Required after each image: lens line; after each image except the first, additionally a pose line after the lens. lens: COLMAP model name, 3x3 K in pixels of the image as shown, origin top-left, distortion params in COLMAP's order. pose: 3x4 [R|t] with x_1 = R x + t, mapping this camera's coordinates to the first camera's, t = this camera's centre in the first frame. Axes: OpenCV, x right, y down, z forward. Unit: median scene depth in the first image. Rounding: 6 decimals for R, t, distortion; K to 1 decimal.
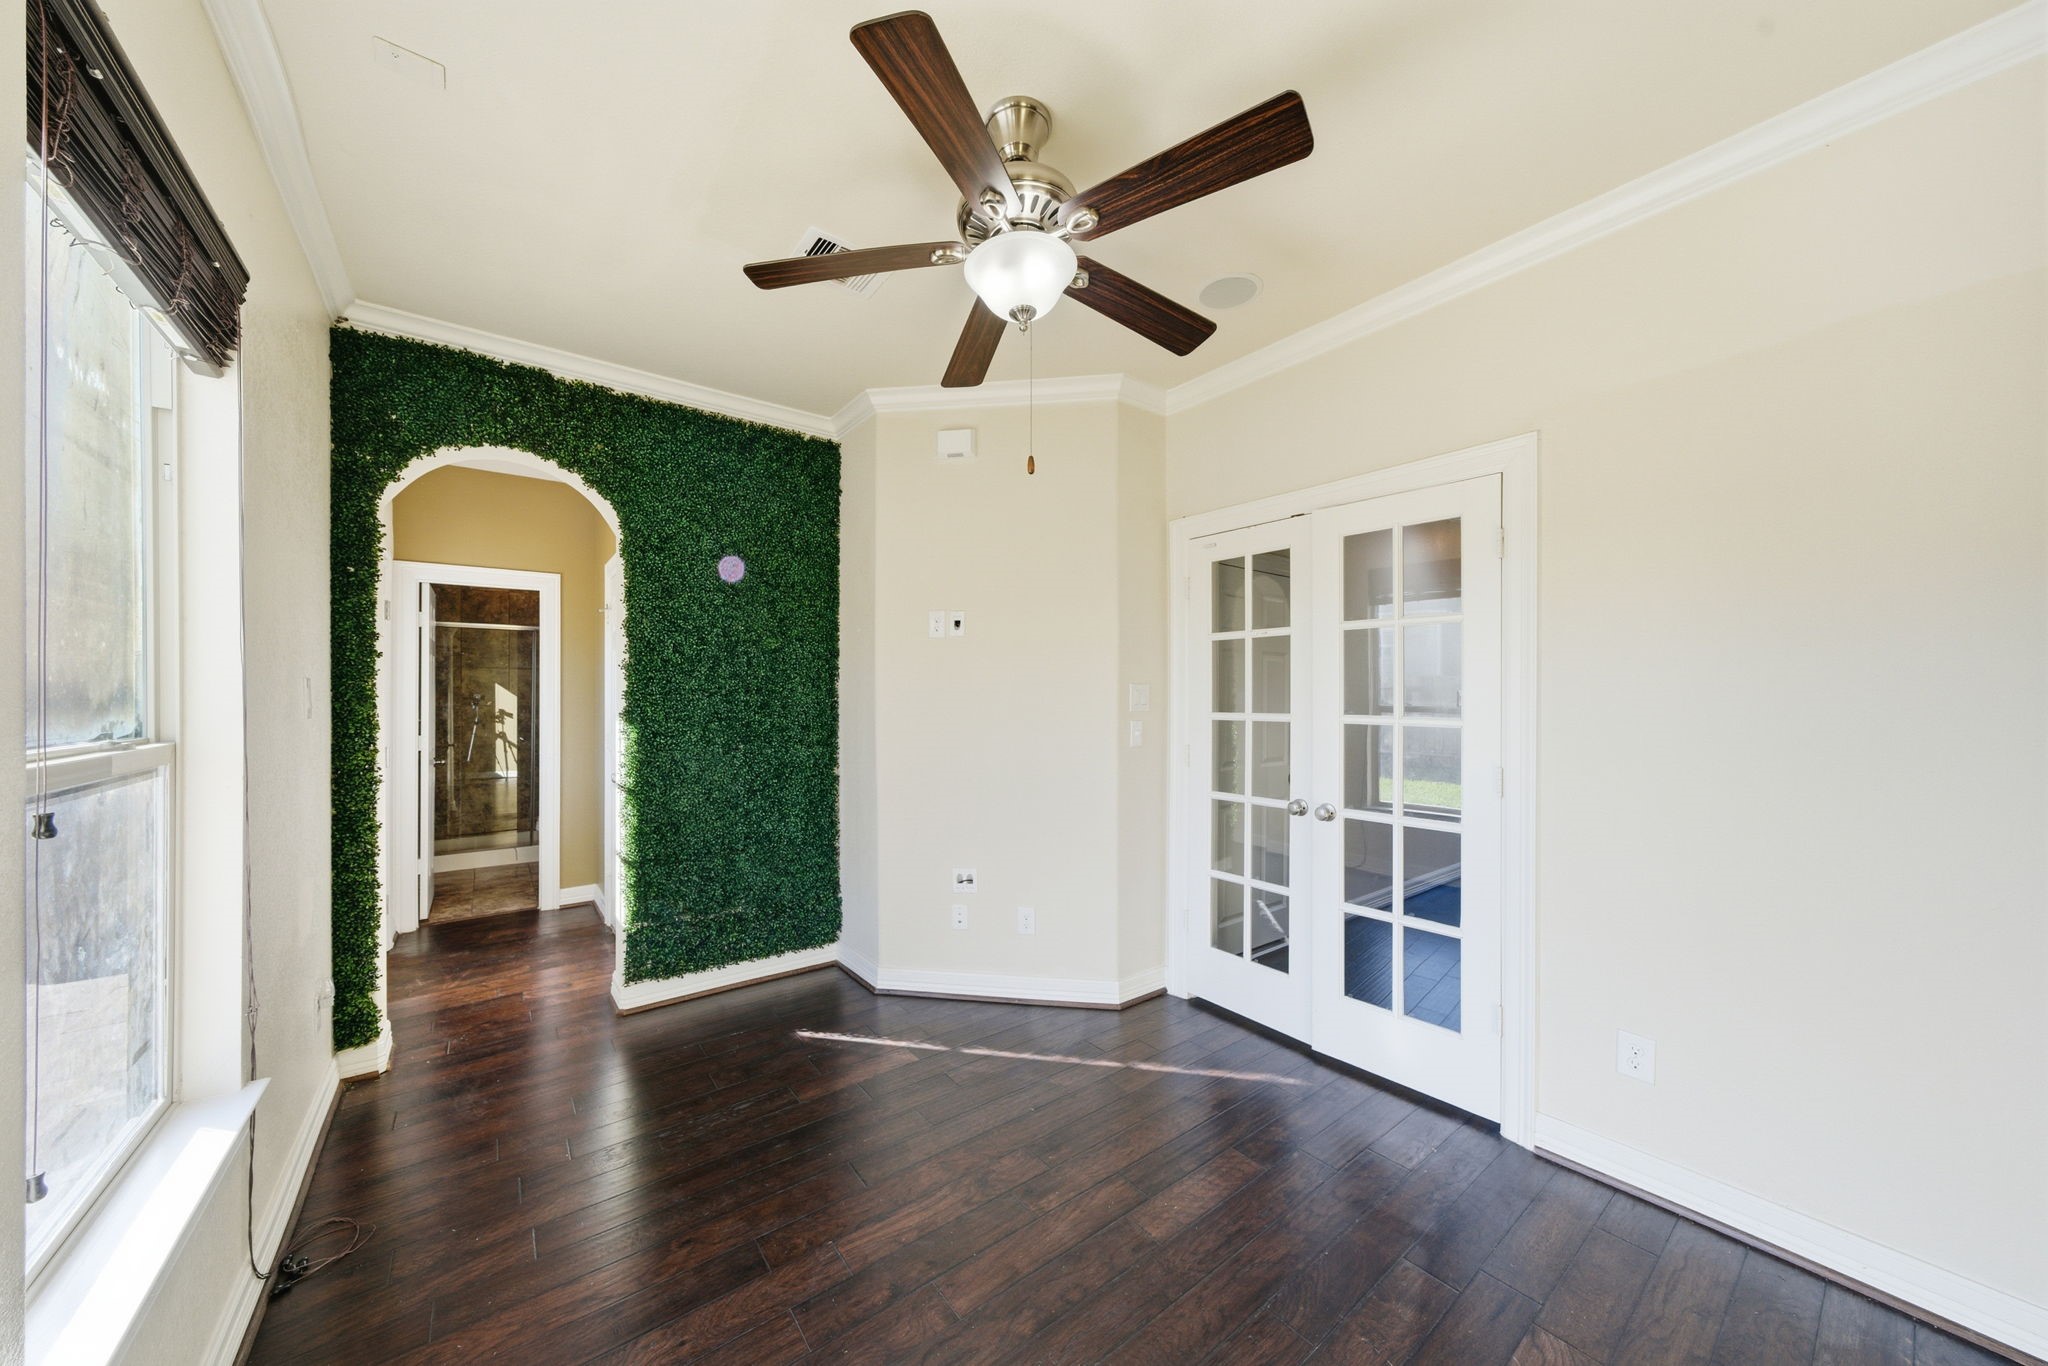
lens RADIAL K [[714.8, 0, 1017.6], [0, 714.8, 693.5], [0, 0, 1]] dist [-0.001343, -0.000078]
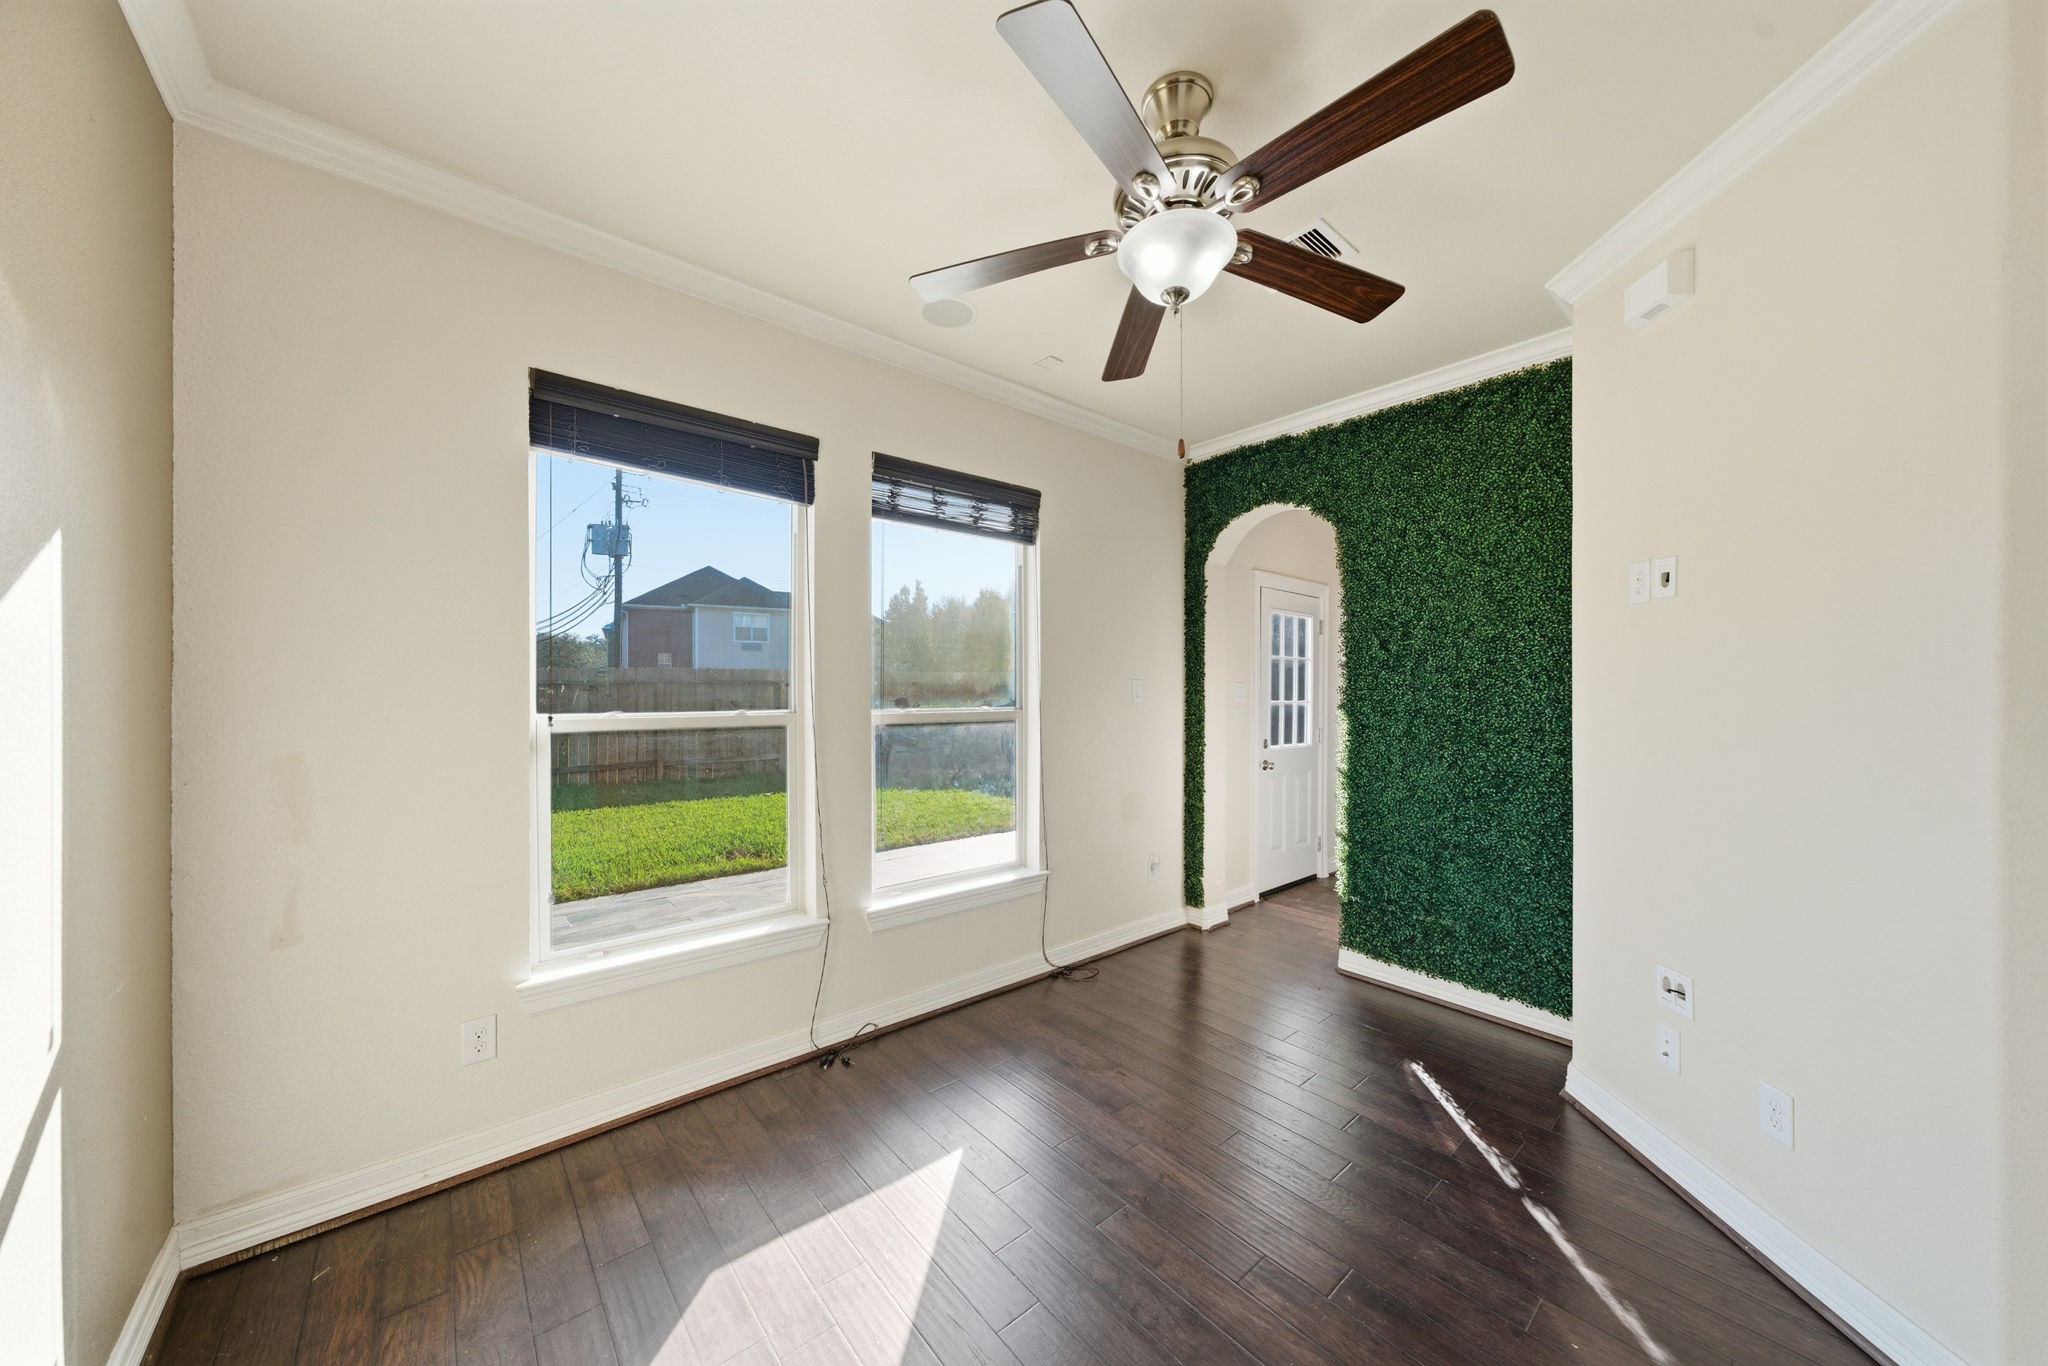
lens RADIAL K [[714.8, 0, 1017.6], [0, 714.8, 693.5], [0, 0, 1]] dist [-0.001343, -0.000078]
pose [[0.047919, 0.005369, -0.998837, 0.565176], [-0.003787, 0.999979, 0.005194, 0.003703], [0.998844, 0.003534, 0.047938, 0.446045]]
